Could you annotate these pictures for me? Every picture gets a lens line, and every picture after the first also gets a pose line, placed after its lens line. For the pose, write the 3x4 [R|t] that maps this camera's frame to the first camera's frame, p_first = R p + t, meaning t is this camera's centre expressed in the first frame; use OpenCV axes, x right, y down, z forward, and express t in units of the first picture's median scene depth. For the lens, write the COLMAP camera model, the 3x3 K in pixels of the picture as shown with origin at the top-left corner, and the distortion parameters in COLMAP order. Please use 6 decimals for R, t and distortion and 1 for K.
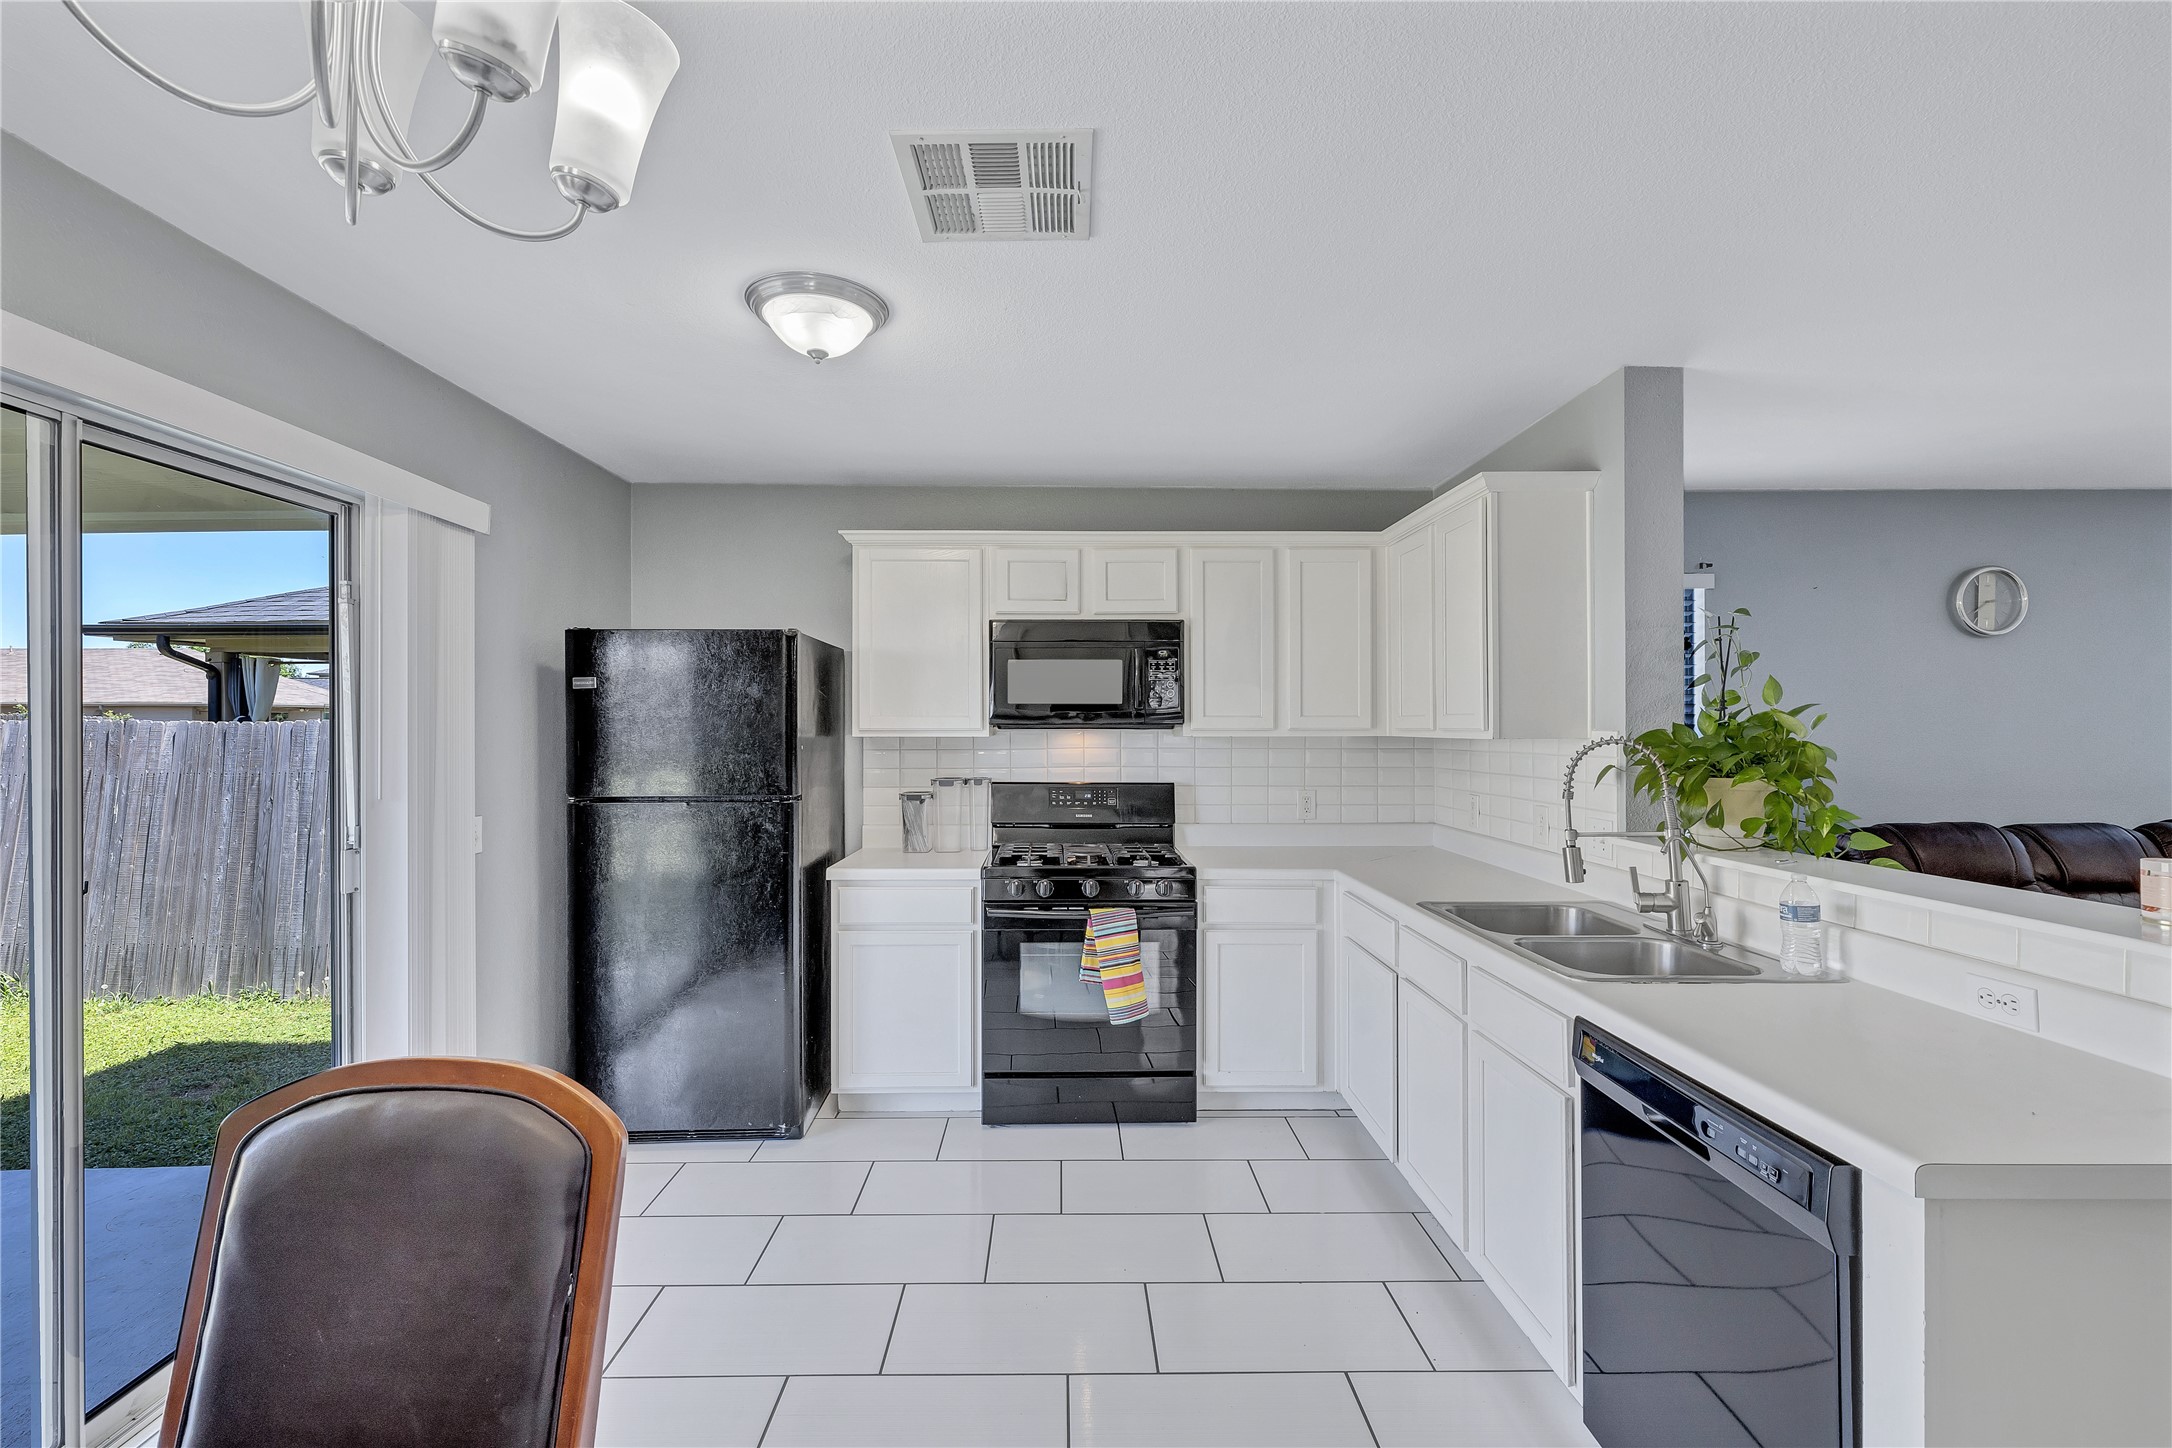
lens RADIAL K [[909.0, 0, 1086.0], [0, 909.0, 724.0], [0, 0, 1]] dist [-0.001369, -0.000248]
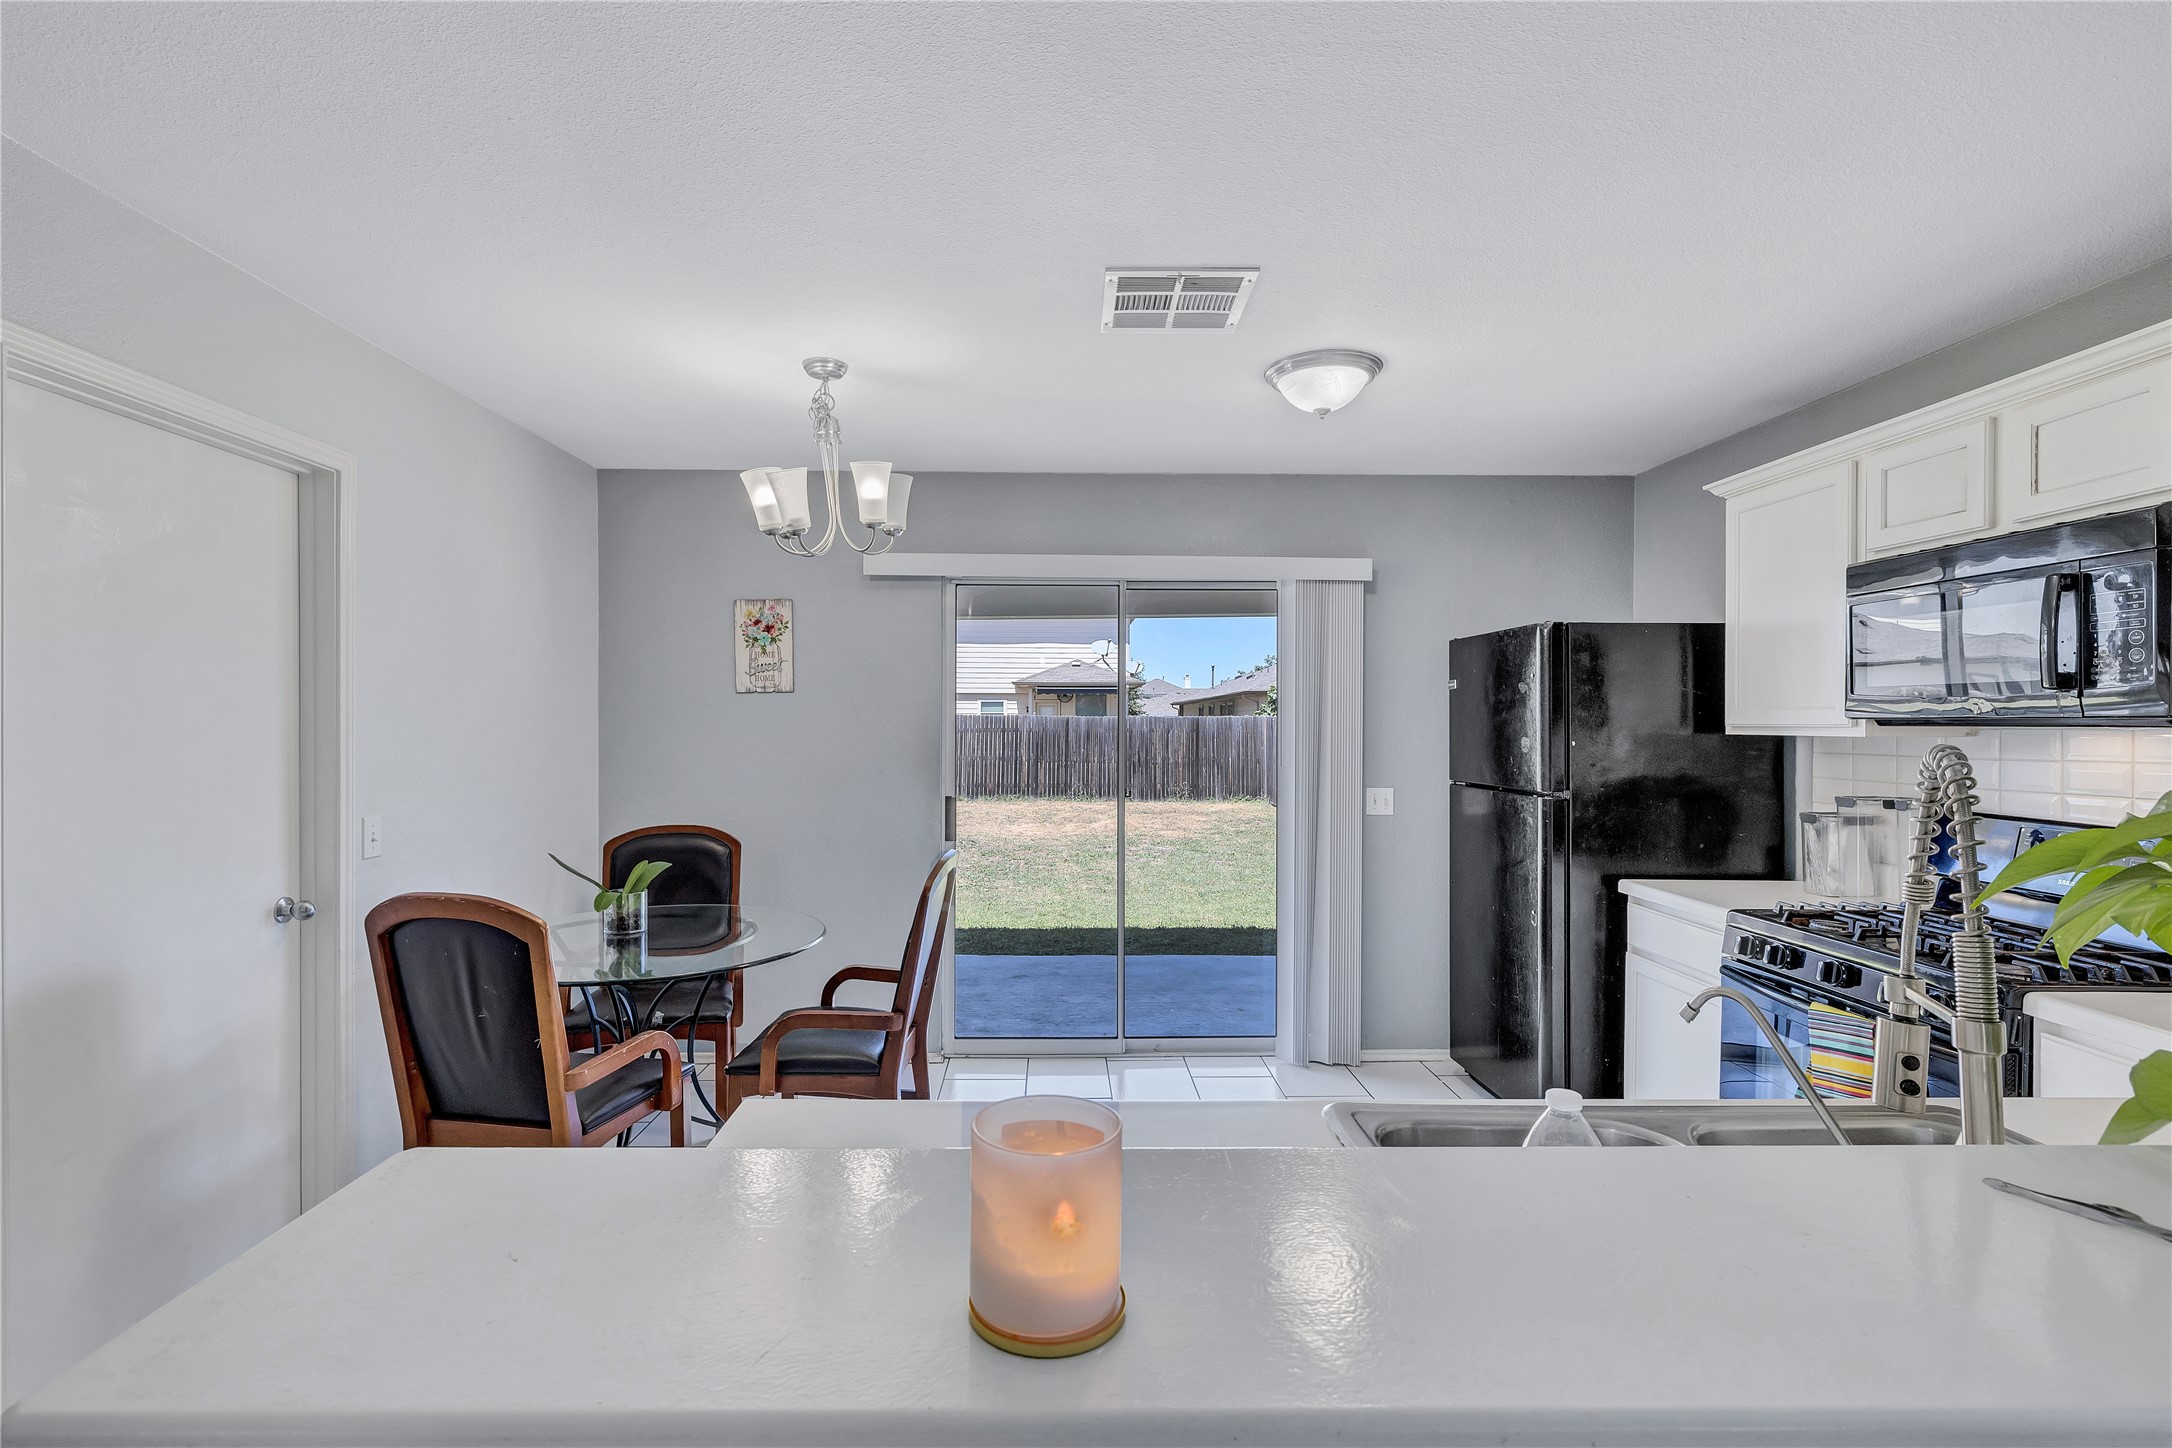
lens RADIAL K [[994.2, 0, 1076.0], [0, 994.2, 726.3], [0, 0, 1]] dist [-0.000942, -0.000271]
pose [[0.004755, 0.004494, -0.999979, 0.669656], [0.000983, 0.999989, 0.004498, 0.002149], [0.999988, -0.001004, 0.004750, 0.442798]]
